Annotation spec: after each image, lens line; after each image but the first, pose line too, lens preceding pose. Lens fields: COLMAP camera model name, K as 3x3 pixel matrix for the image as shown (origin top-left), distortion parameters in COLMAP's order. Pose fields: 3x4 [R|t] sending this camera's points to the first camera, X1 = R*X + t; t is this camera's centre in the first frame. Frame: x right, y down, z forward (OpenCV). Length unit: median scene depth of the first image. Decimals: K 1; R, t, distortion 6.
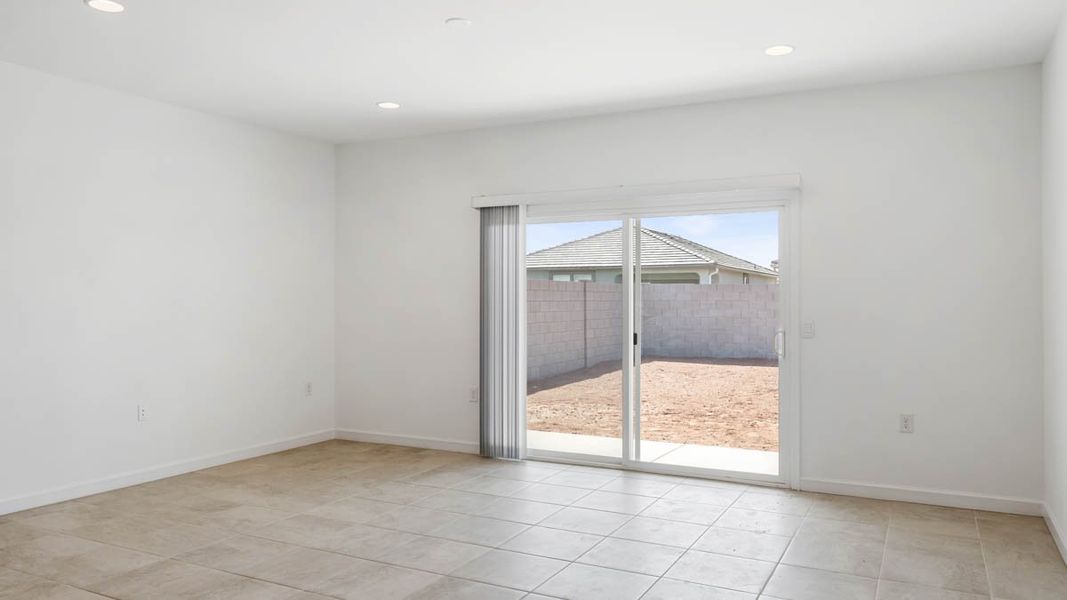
lens RADIAL K [[748.0, 0, 537.5], [0, 748.0, 295.5], [0, 0, 1]] dist [-0.006143, 0.001154]
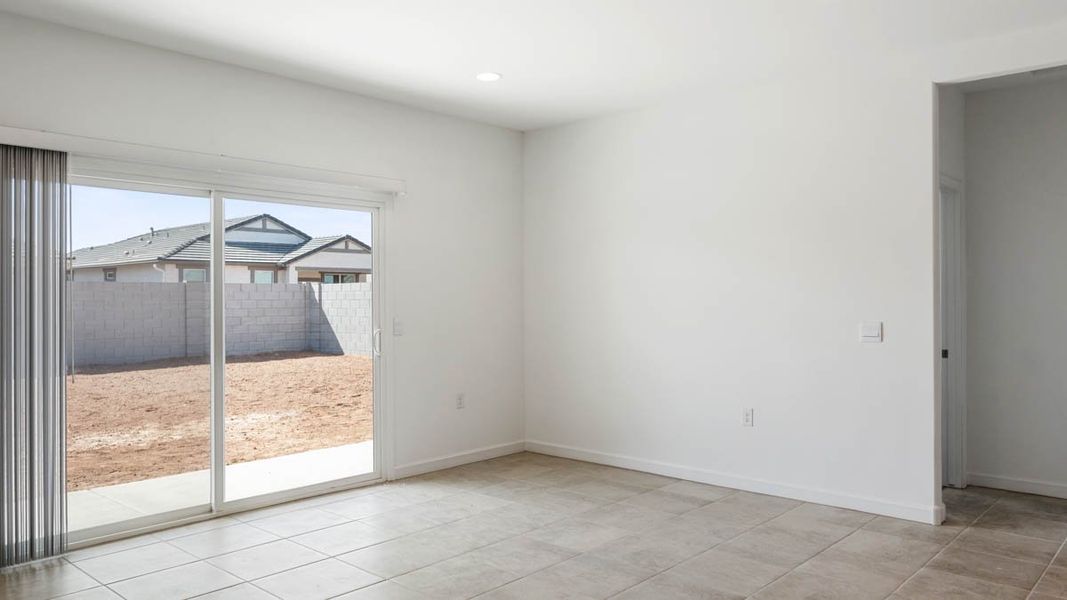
lens RADIAL K [[748.0, 0, 537.5], [0, 748.0, 295.5], [0, 0, 1]] dist [-0.006143, 0.001154]
pose [[0.279787, 0.000363, 0.960062, -0.549123], [-0.002355, 0.999997, 0.000308, -0.000725], [-0.960059, -0.002347, 0.279787, 0.458556]]
